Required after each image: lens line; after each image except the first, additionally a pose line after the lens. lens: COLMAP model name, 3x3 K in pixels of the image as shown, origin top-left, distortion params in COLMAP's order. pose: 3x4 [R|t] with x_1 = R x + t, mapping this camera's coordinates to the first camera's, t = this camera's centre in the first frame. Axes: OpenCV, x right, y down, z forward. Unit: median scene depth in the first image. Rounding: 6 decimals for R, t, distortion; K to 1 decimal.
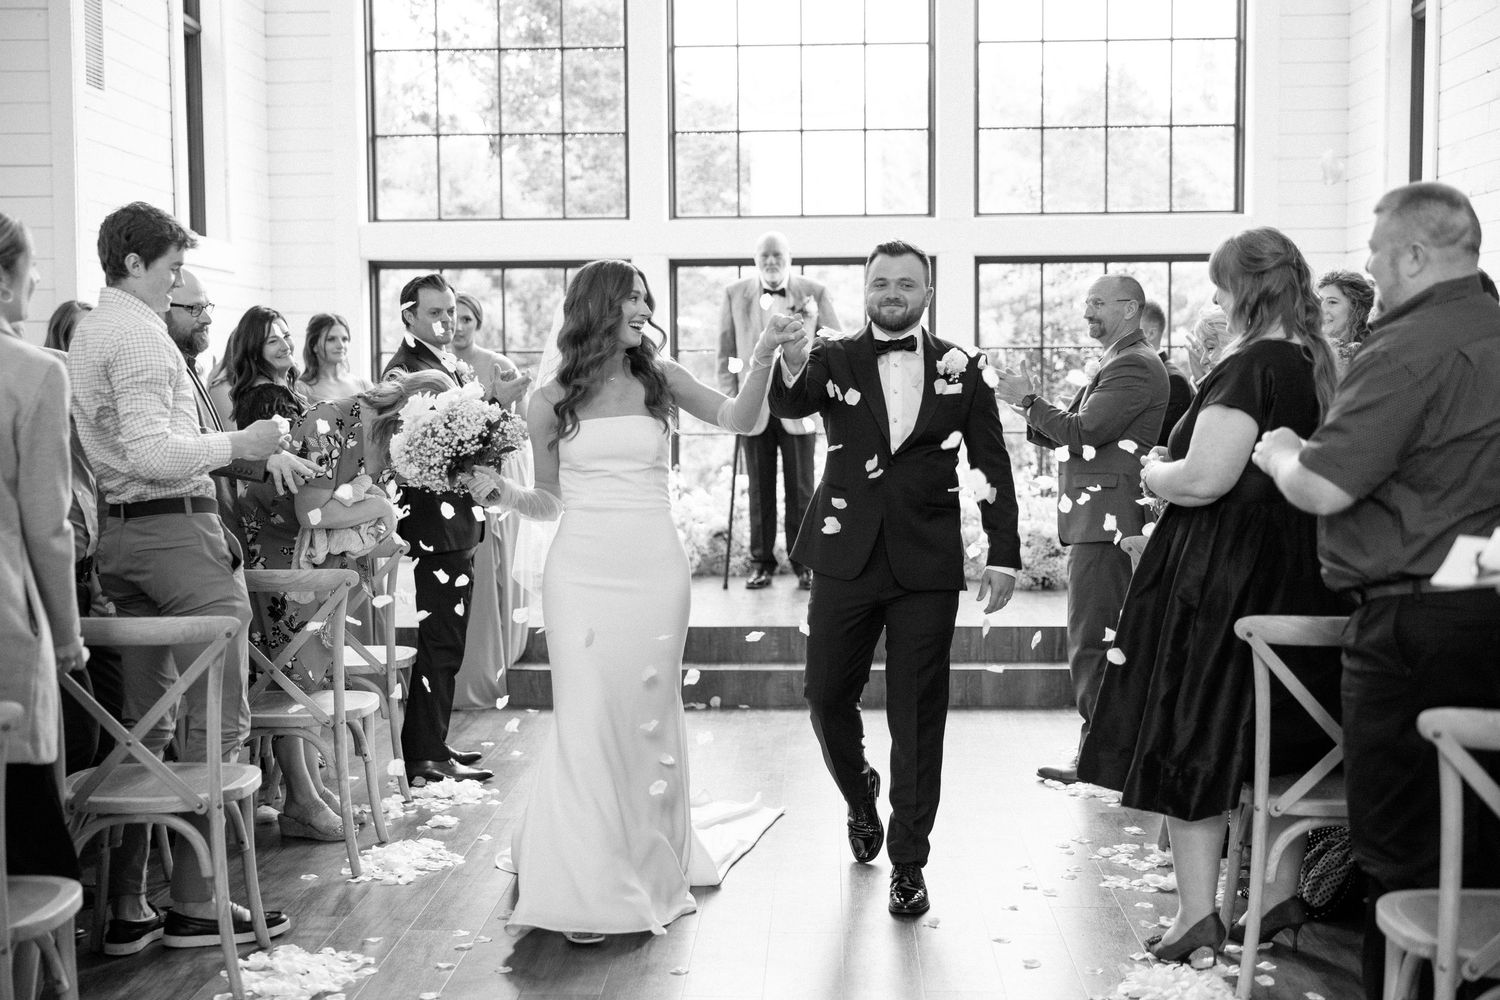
lens RADIAL K [[1907.7, 0, 750.0], [0, 1907.7, 500.0], [0, 0, 1]] dist [0.014331, 0.027422]
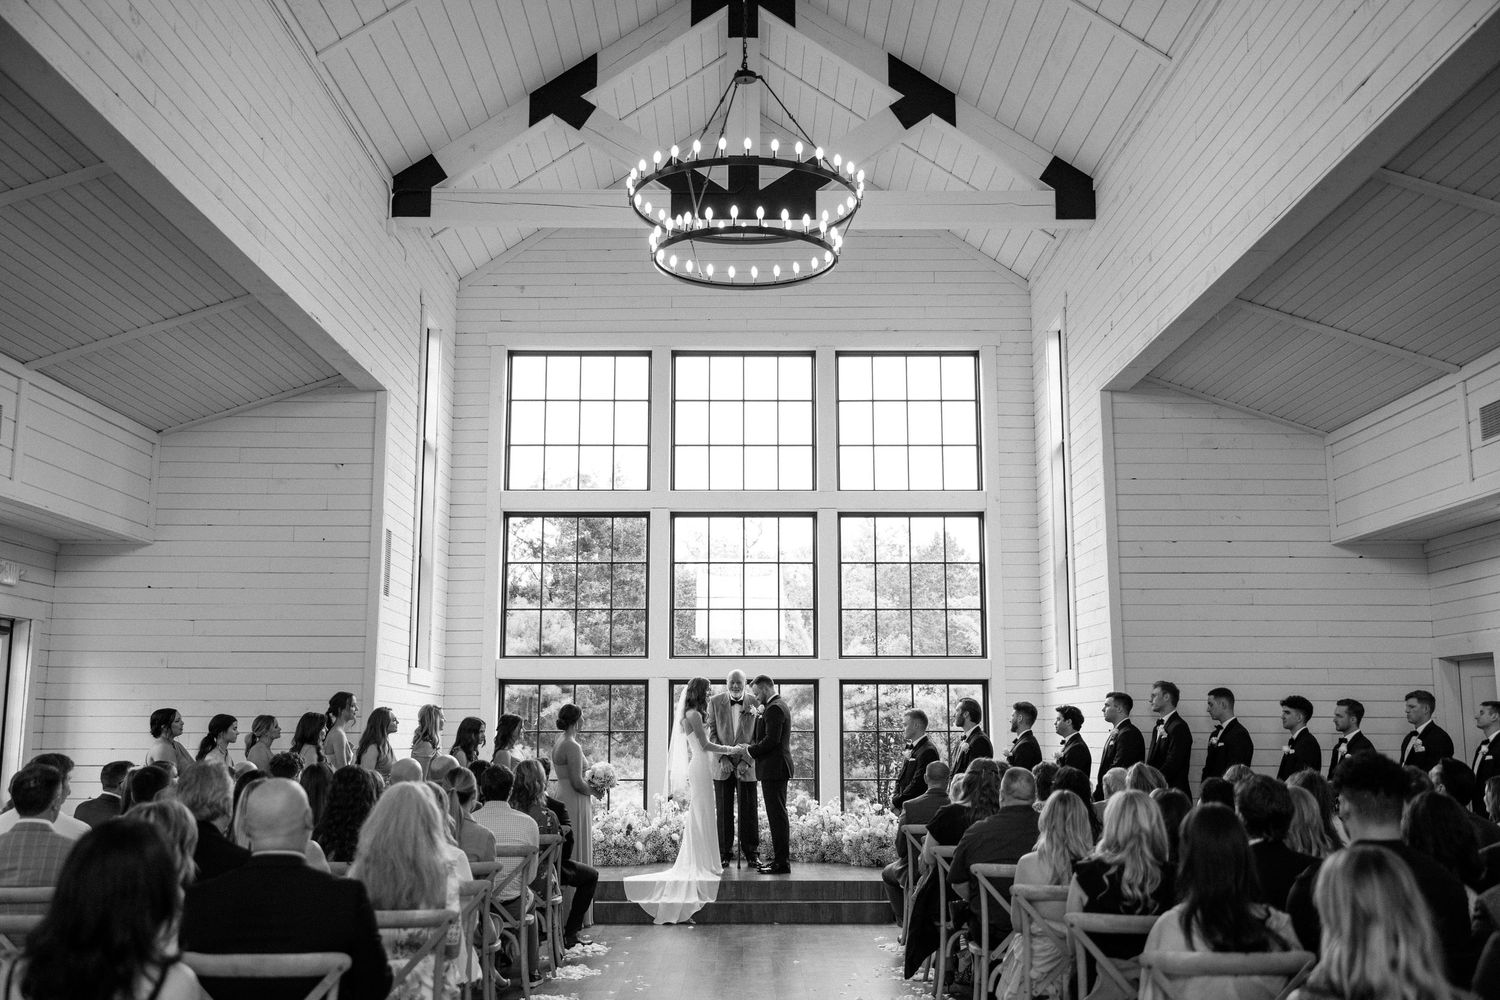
lens RADIAL K [[1458.5, 0, 750.0], [0, 1458.5, 500.0], [0, 0, 1]] dist [0.006288, -0.010490]
pose [[0.998974, 0.013003, 0.043384, -0.028350], [-0.002724, 0.973412, -0.229046, 0.022146], [-0.045209, 0.228693, 0.972448, -0.367992]]
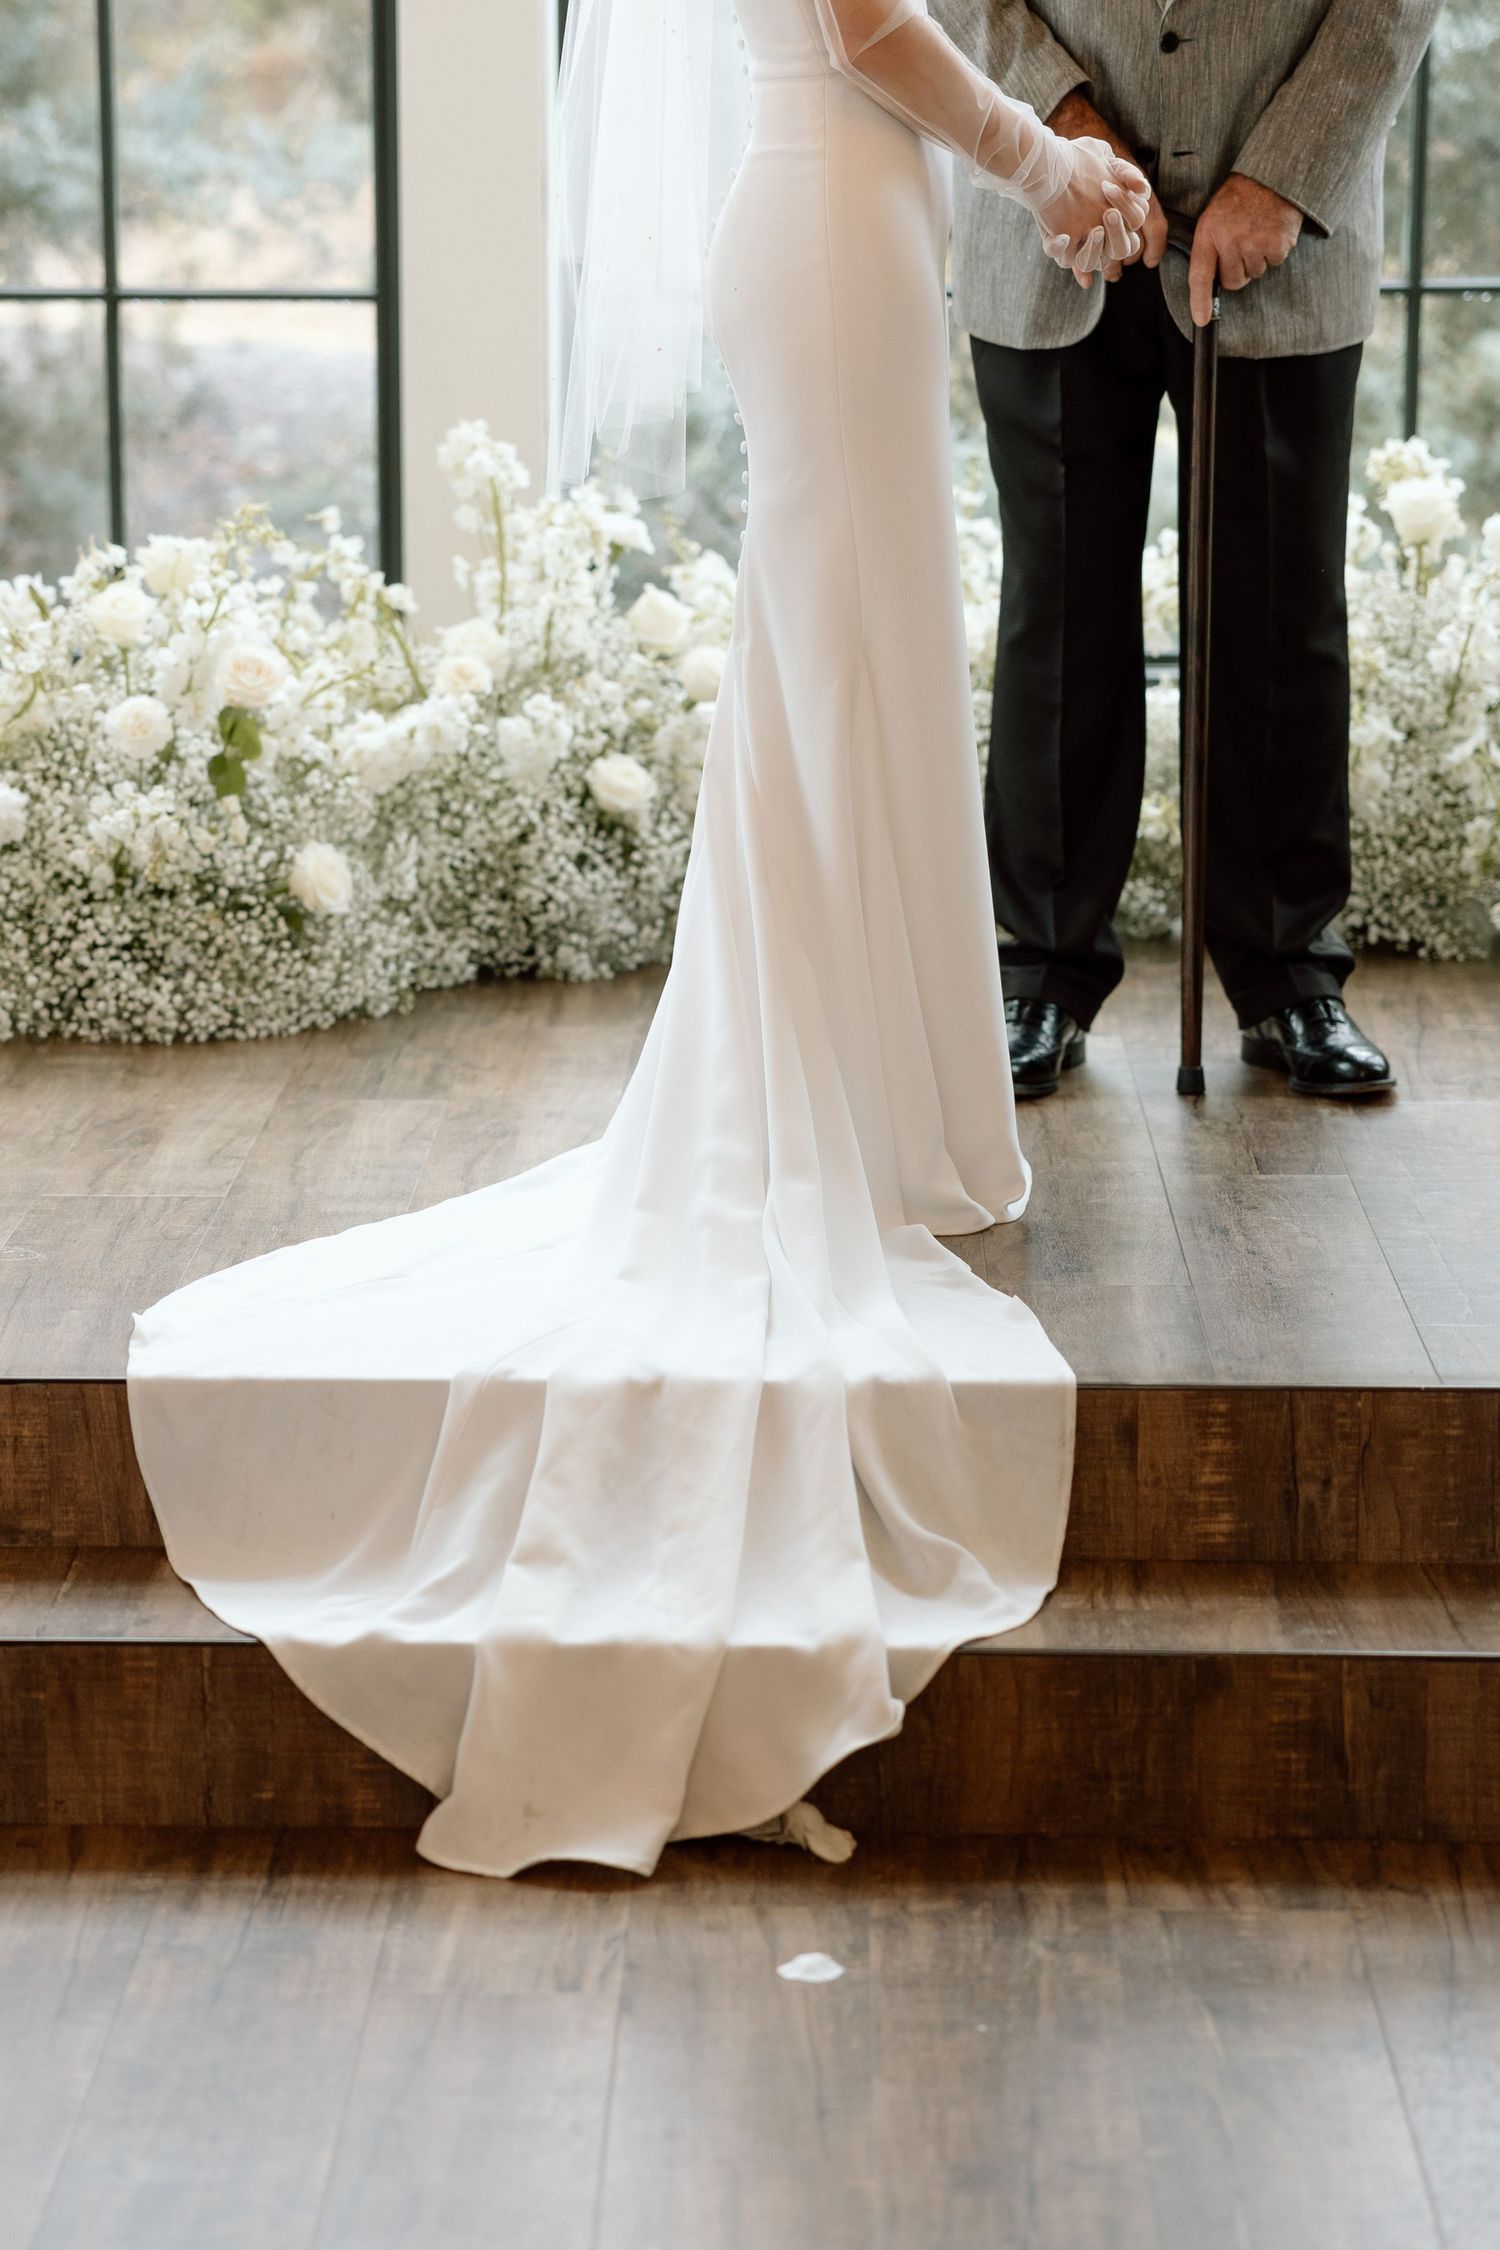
lens RADIAL K [[5436.3, 0, 604.8], [0, 5436.3, 1124.8], [0, 0, 1]] dist [-0.000575, 4.886675]
pose [[0.999986, 0.002990, -0.004465, -0.033484], [-0.002372, 0.991177, 0.132522, -0.023035], [0.004821, -0.132509, 0.991170, 0.340832]]
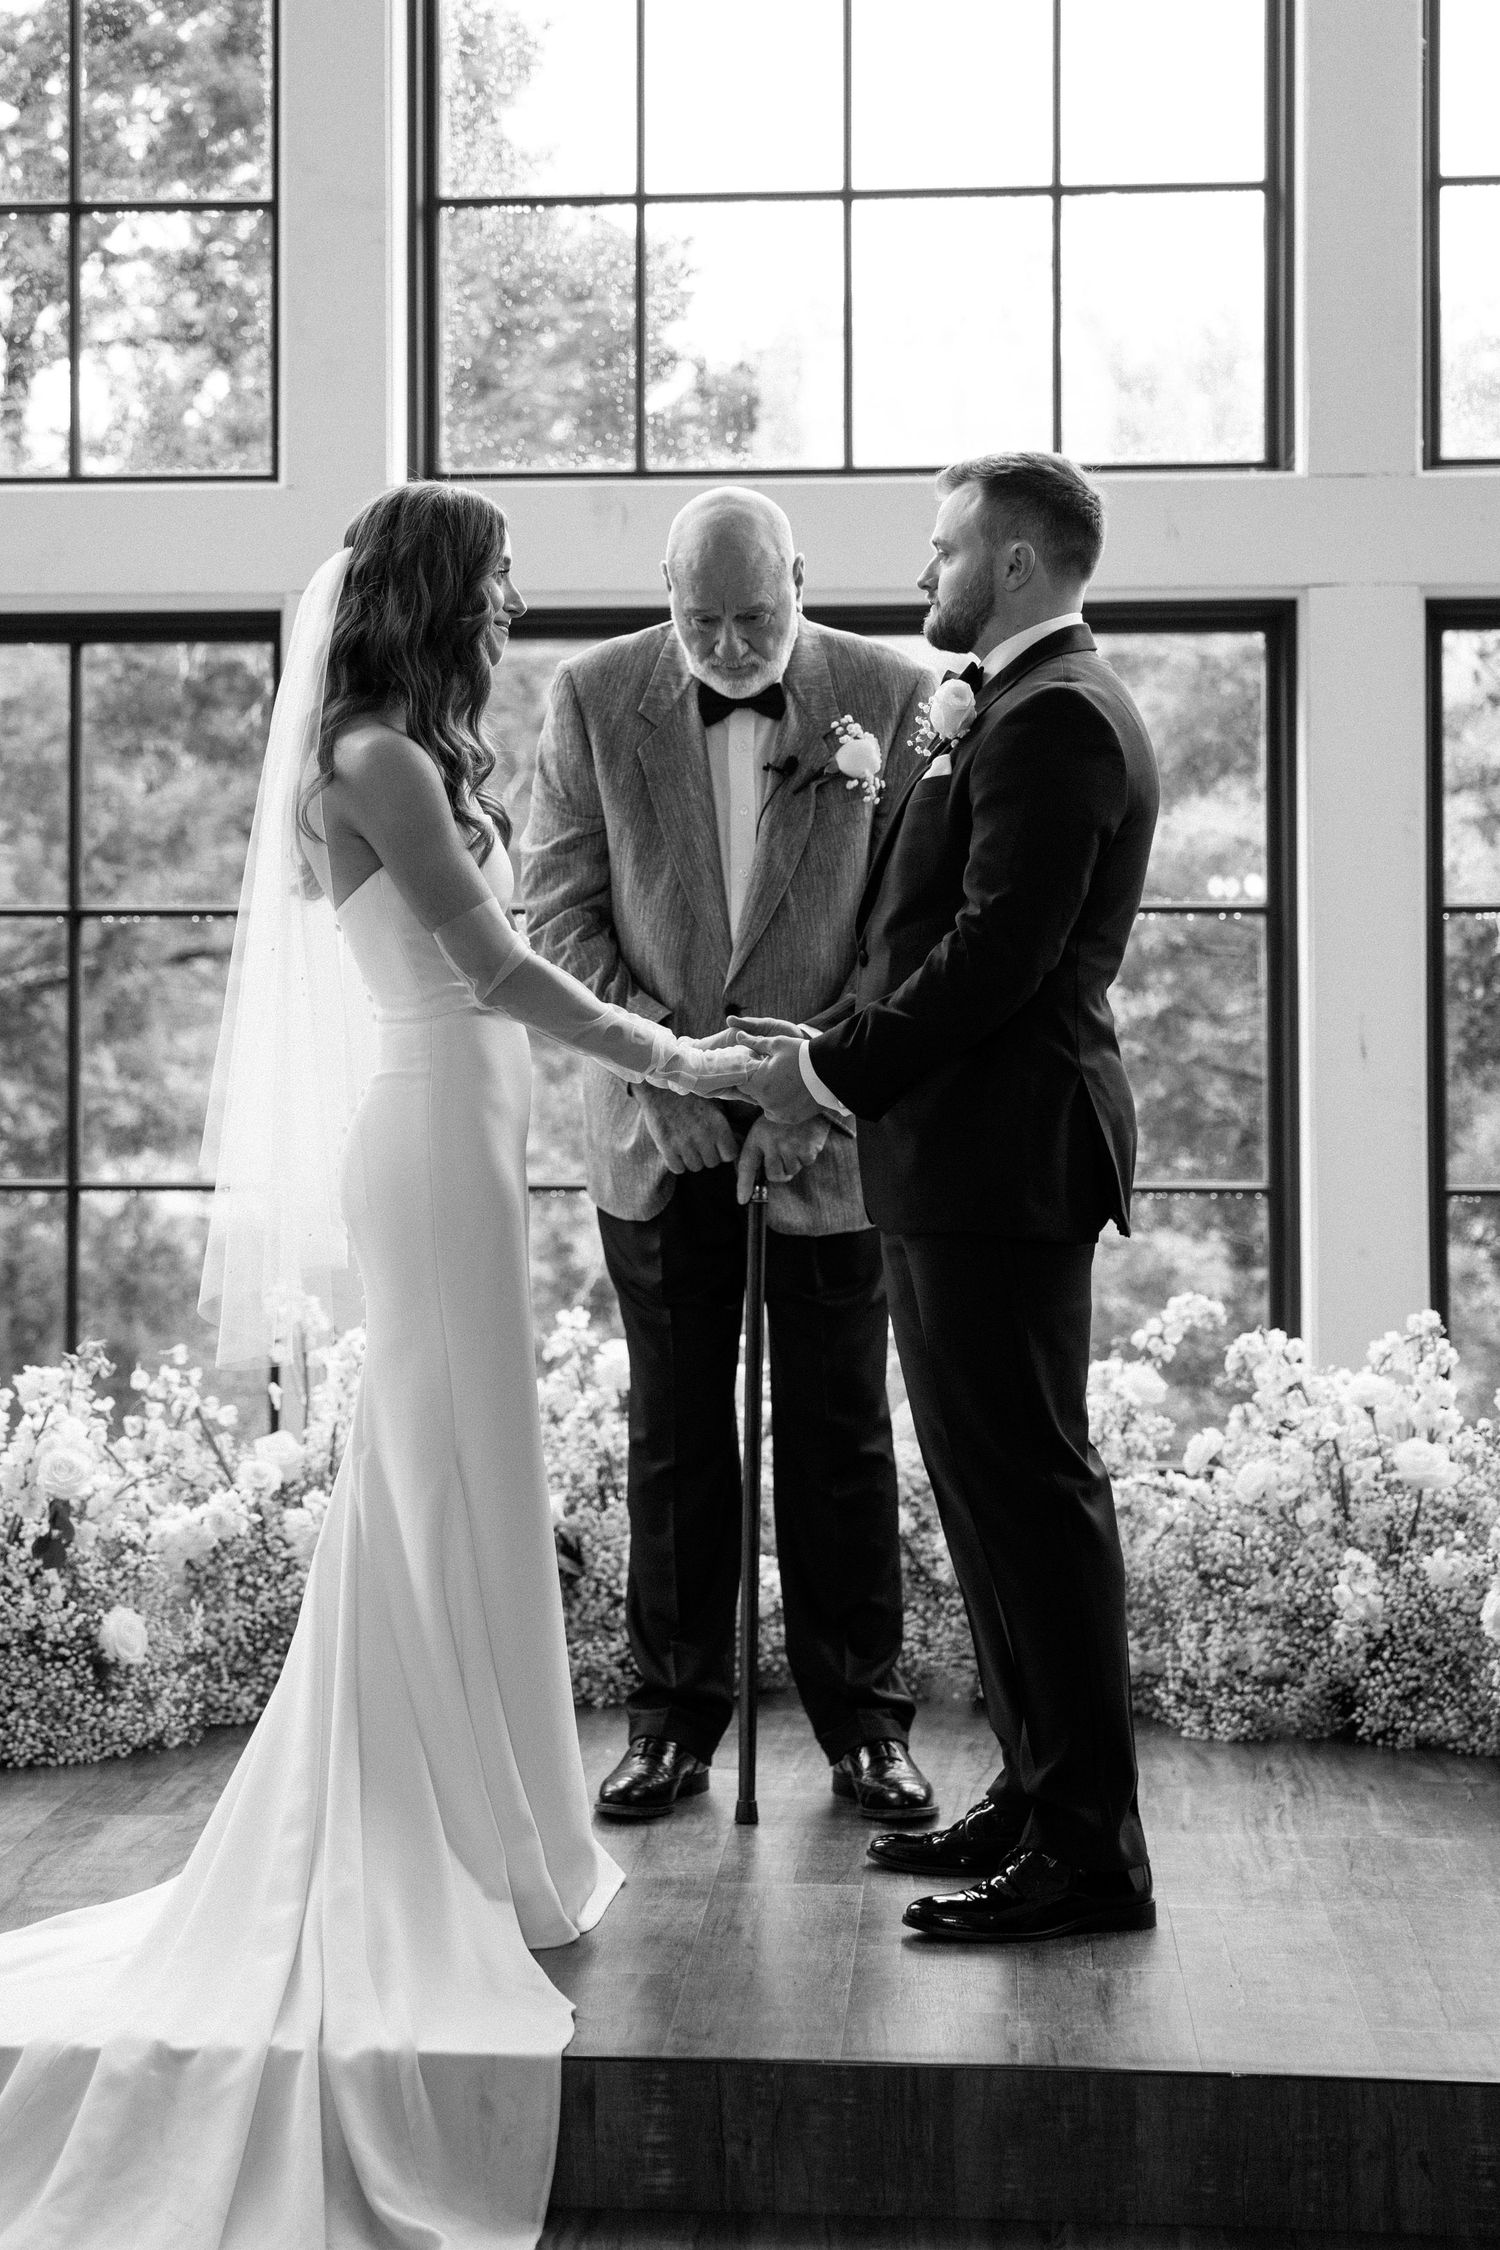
lens RADIAL K [[4194.5, 0, 620.6], [0, 4194.5, 871.6], [0, 0, 1]] dist [0.098846, 0.210880]
pose [[0.998764, 0.004256, -0.049515, 0.024630], [-0.008958, 0.995423, -0.095142, -0.021680], [0.048884, 0.095468, 0.994232, 0.342872]]
